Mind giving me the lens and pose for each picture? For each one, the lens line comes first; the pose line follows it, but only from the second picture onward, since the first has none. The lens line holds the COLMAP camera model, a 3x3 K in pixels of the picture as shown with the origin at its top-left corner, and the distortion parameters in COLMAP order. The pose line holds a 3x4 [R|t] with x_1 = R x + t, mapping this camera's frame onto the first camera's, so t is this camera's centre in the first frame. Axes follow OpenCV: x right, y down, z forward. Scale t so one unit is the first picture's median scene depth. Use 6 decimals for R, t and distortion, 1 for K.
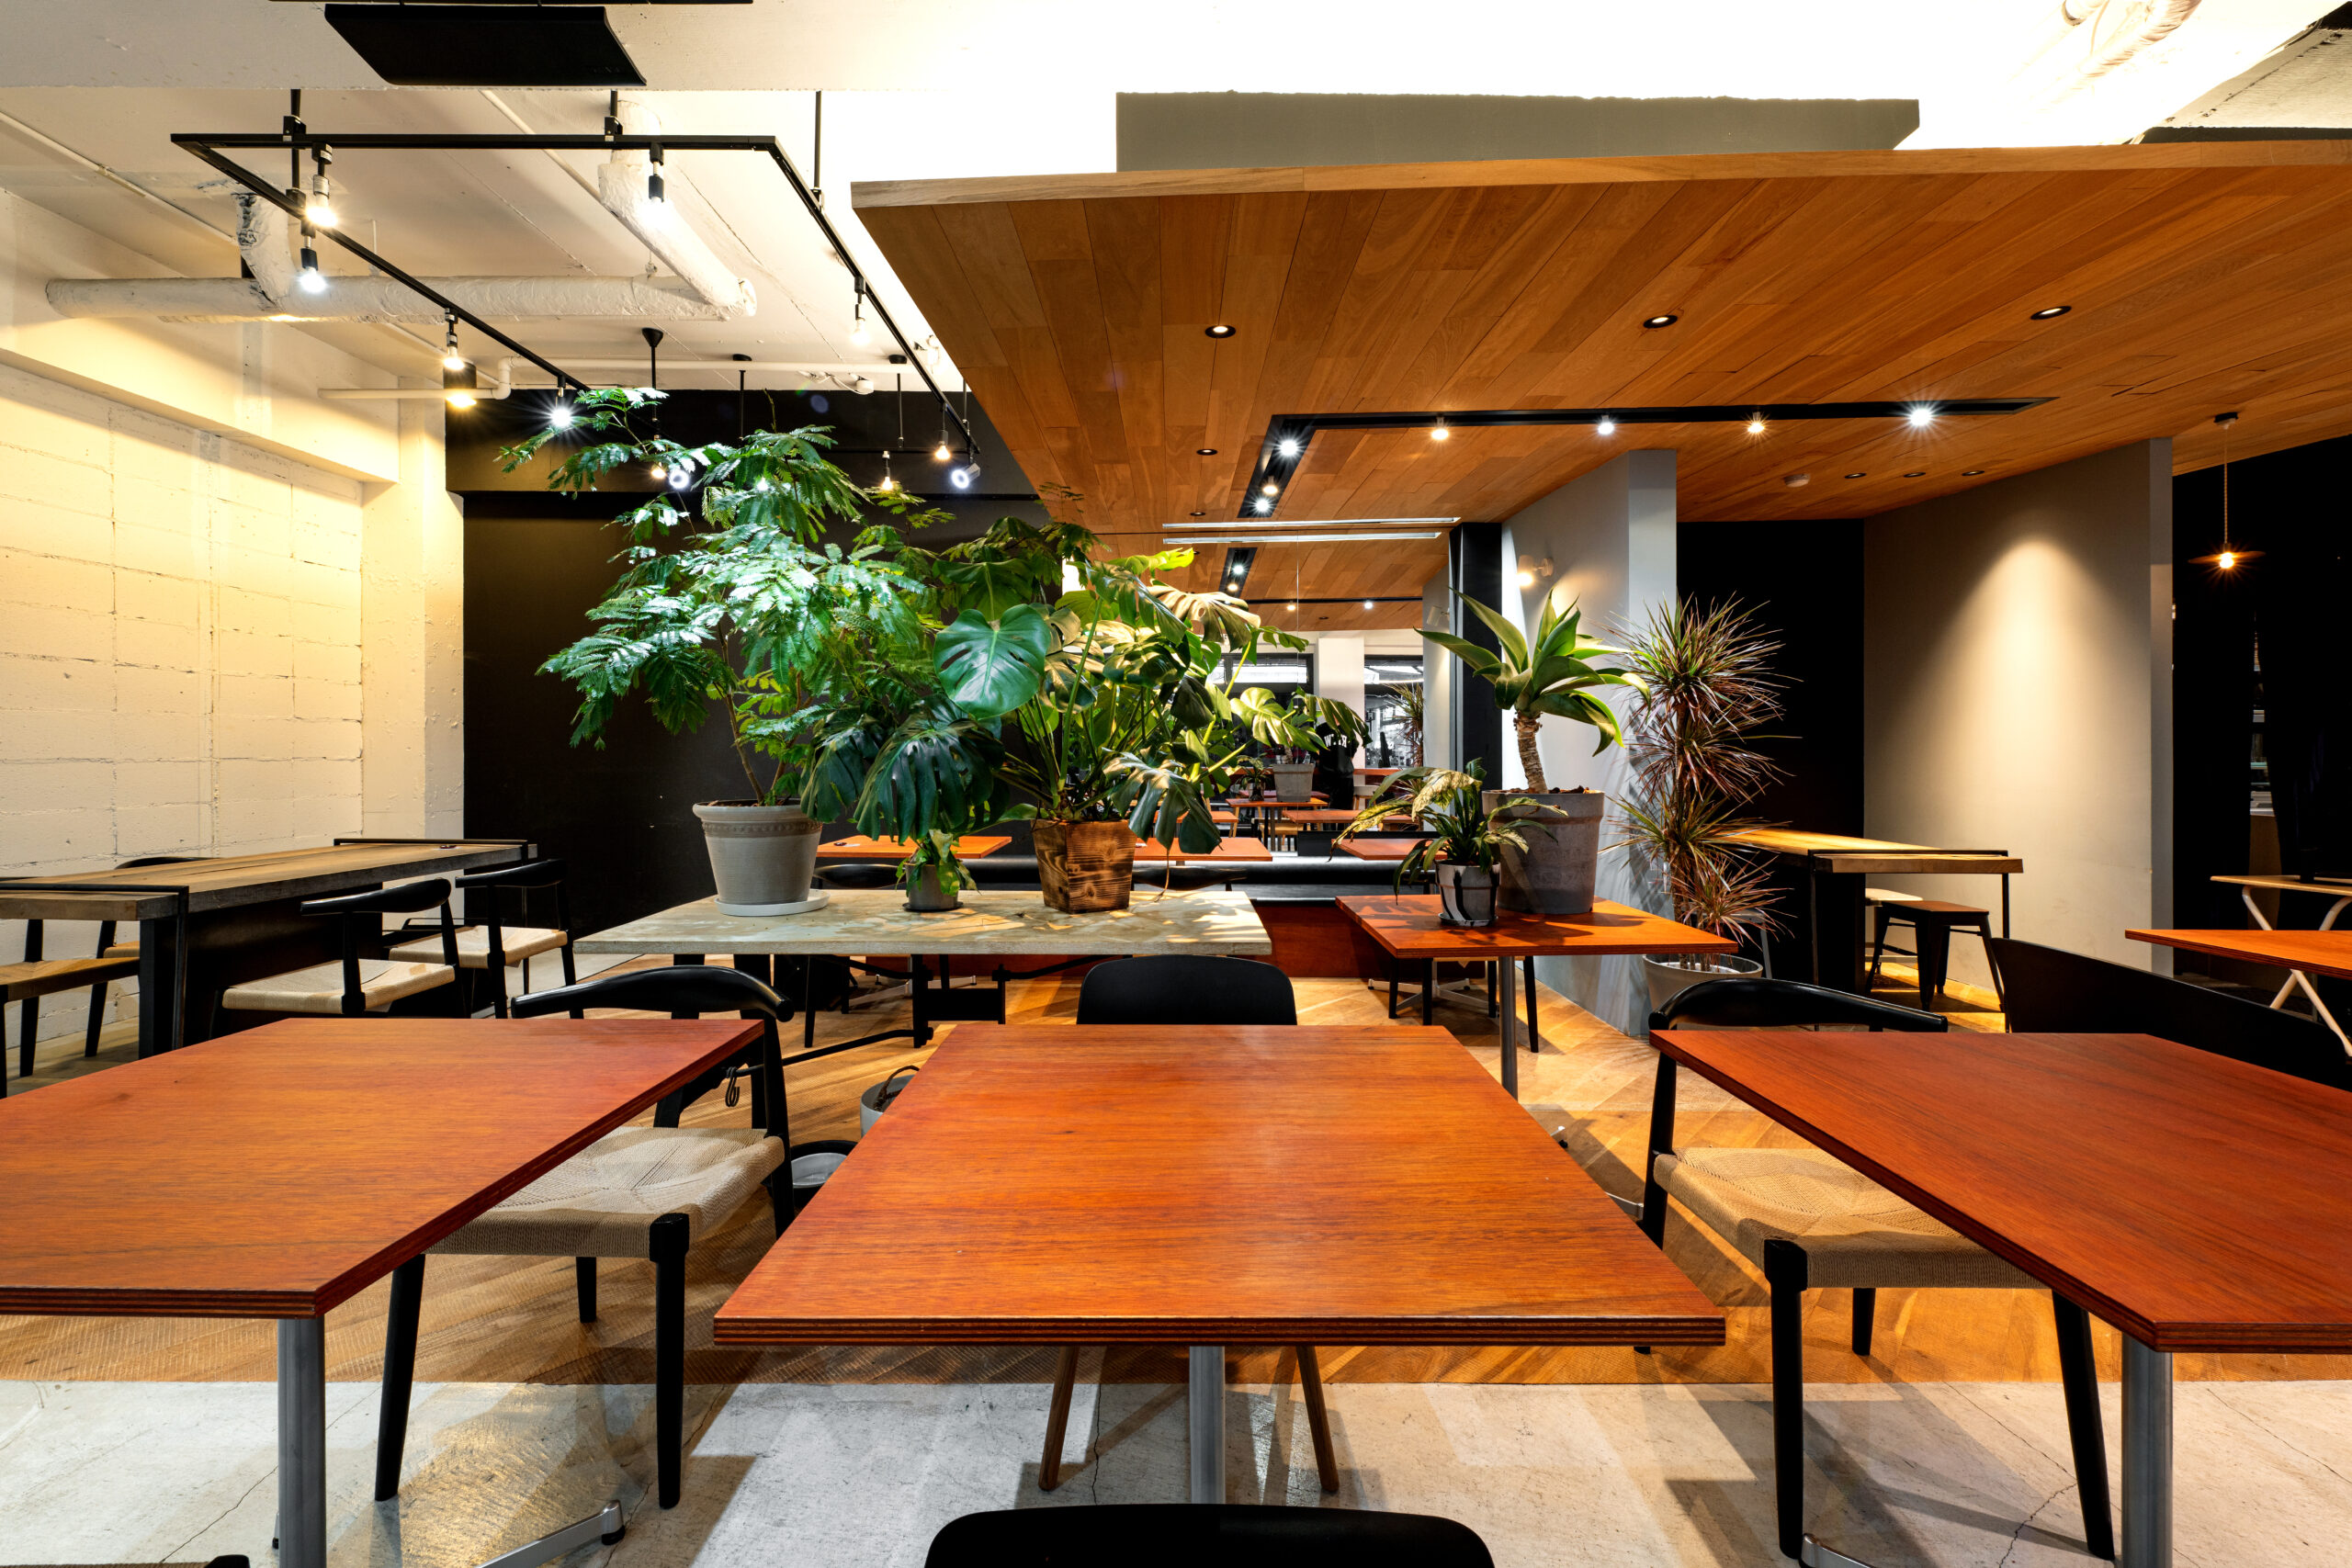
lens RADIAL K [[962.5, 0, 1173.0], [0, 962.5, 751.2], [0, 0, 1]] dist [0.001385, 0.000258]
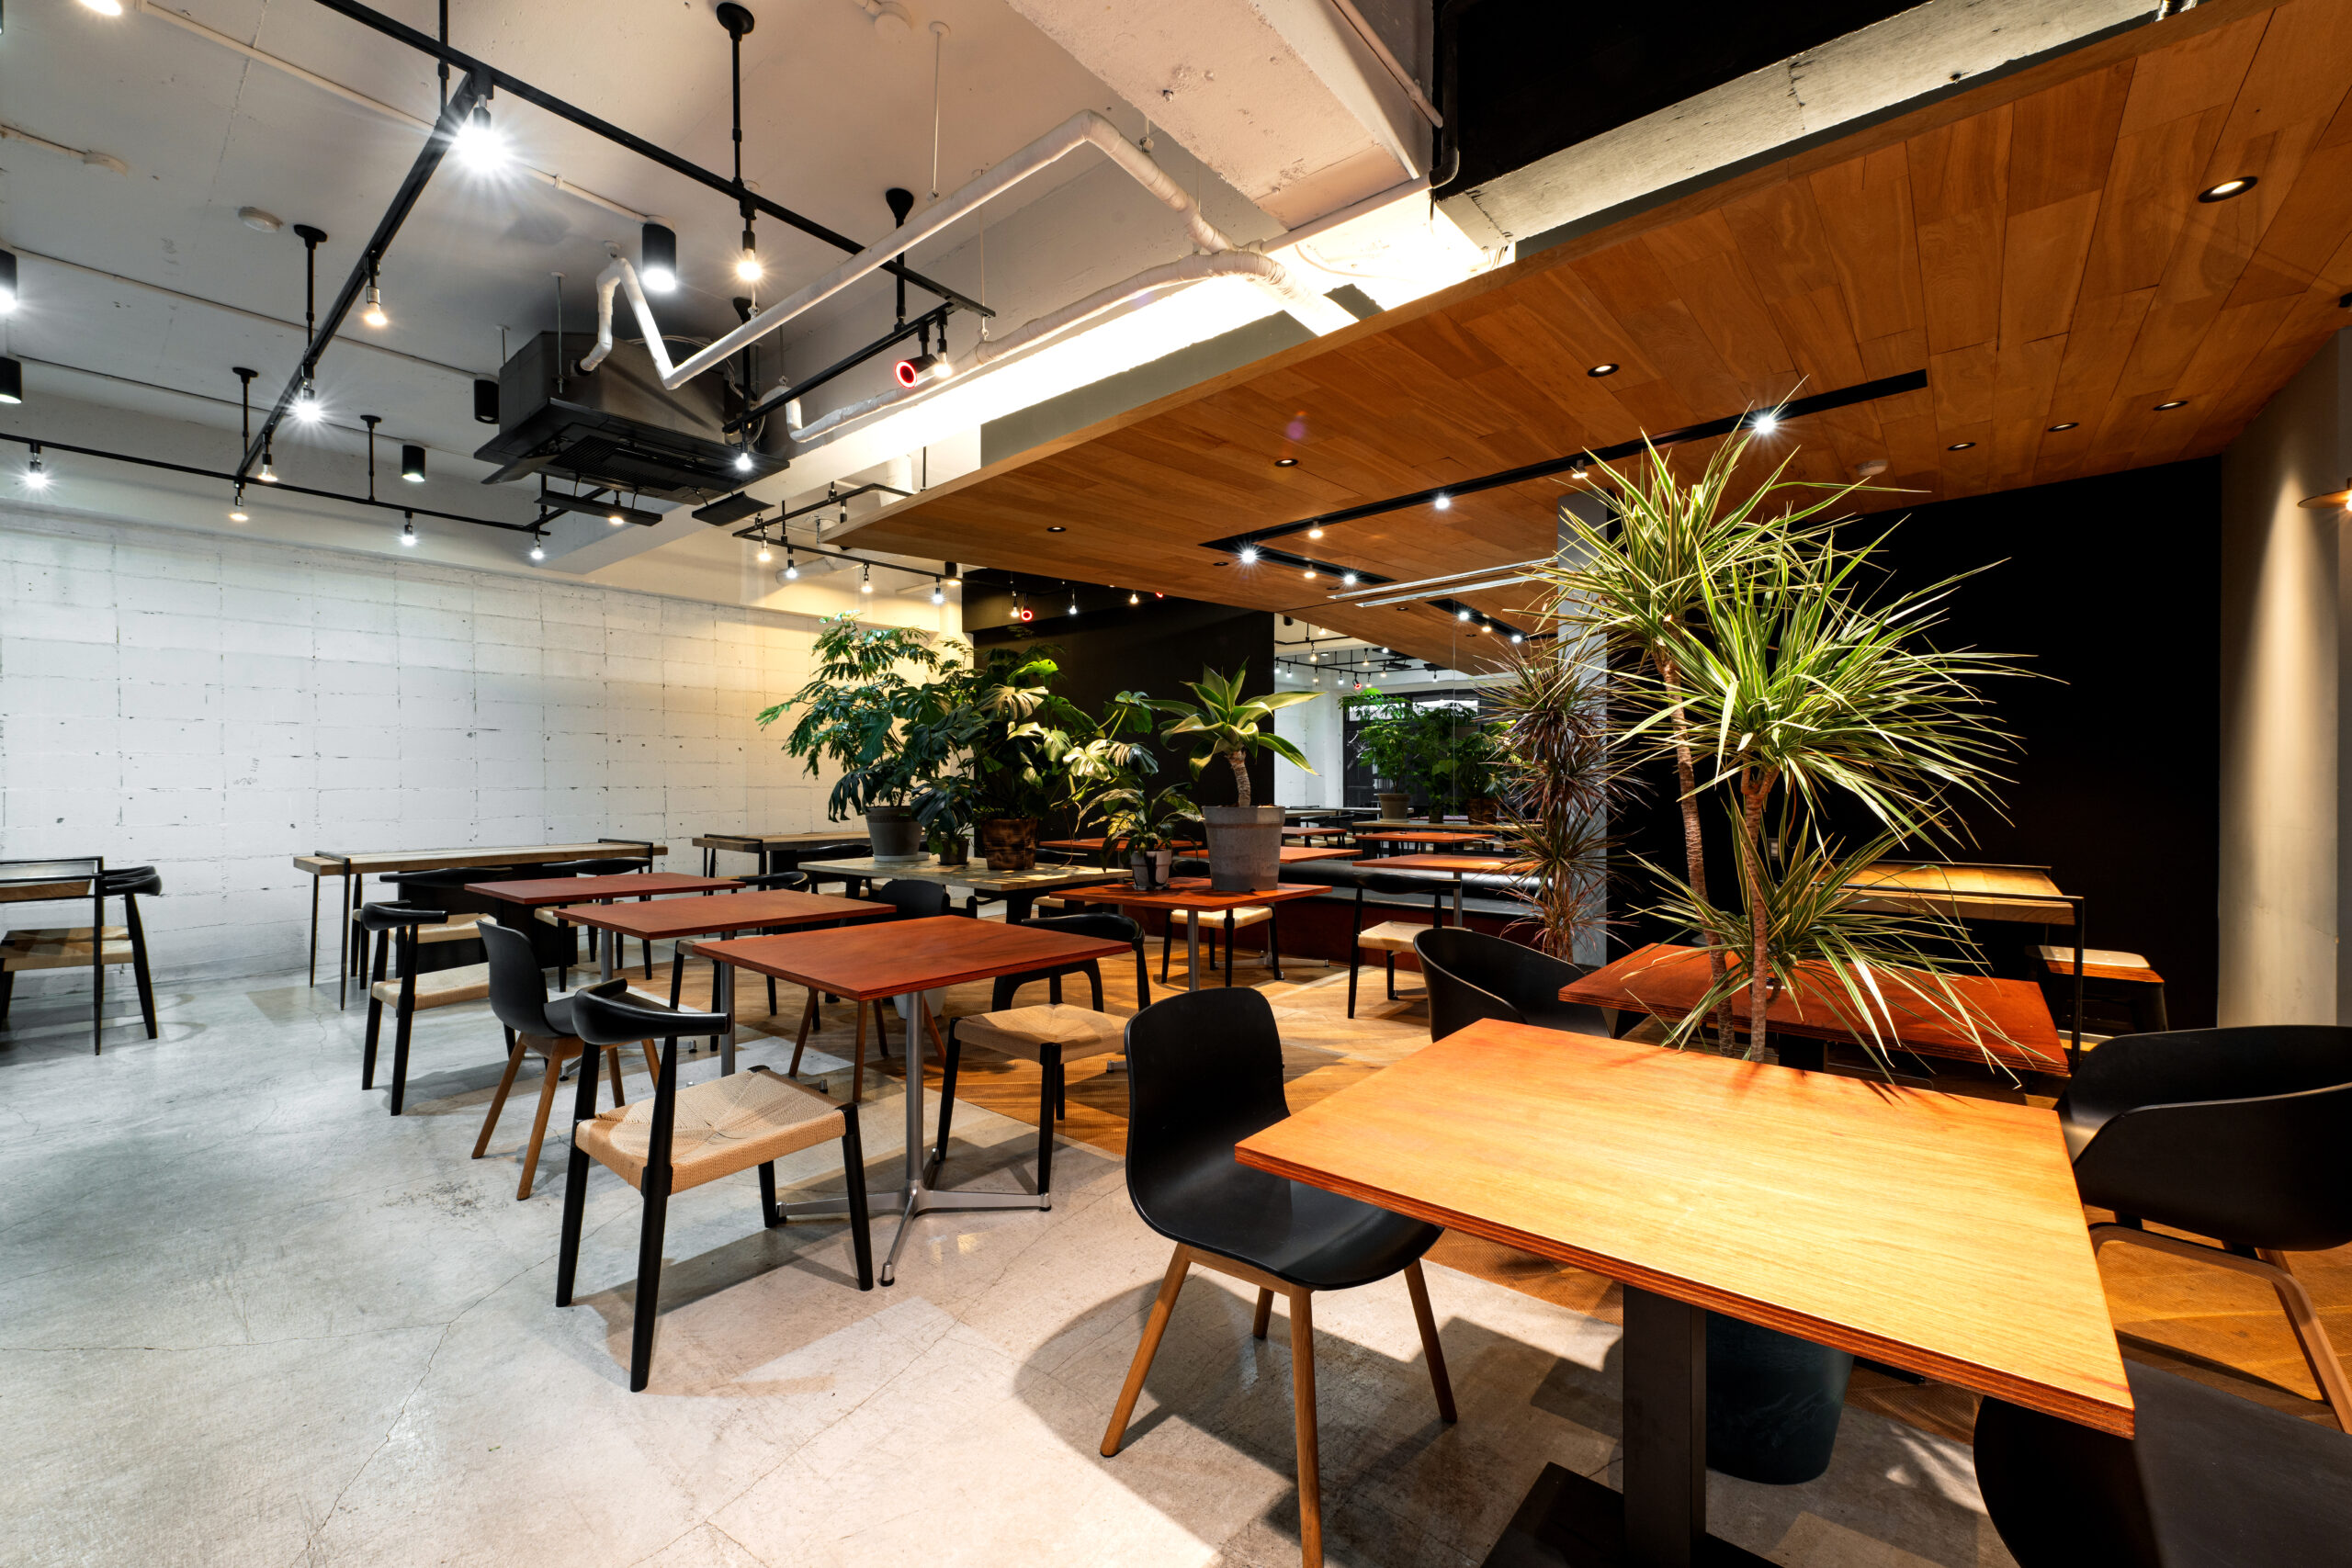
lens RADIAL K [[928.8, 0, 1182.1], [0, 928.8, 771.6], [0, 0, 1]] dist [0.000816, 0.000046]
pose [[0.764273, -0.005223, -0.644872, 1.097021], [0.001448, 0.999979, -0.006384, 0.000857], [0.644892, 0.003945, 0.764264, -0.089316]]
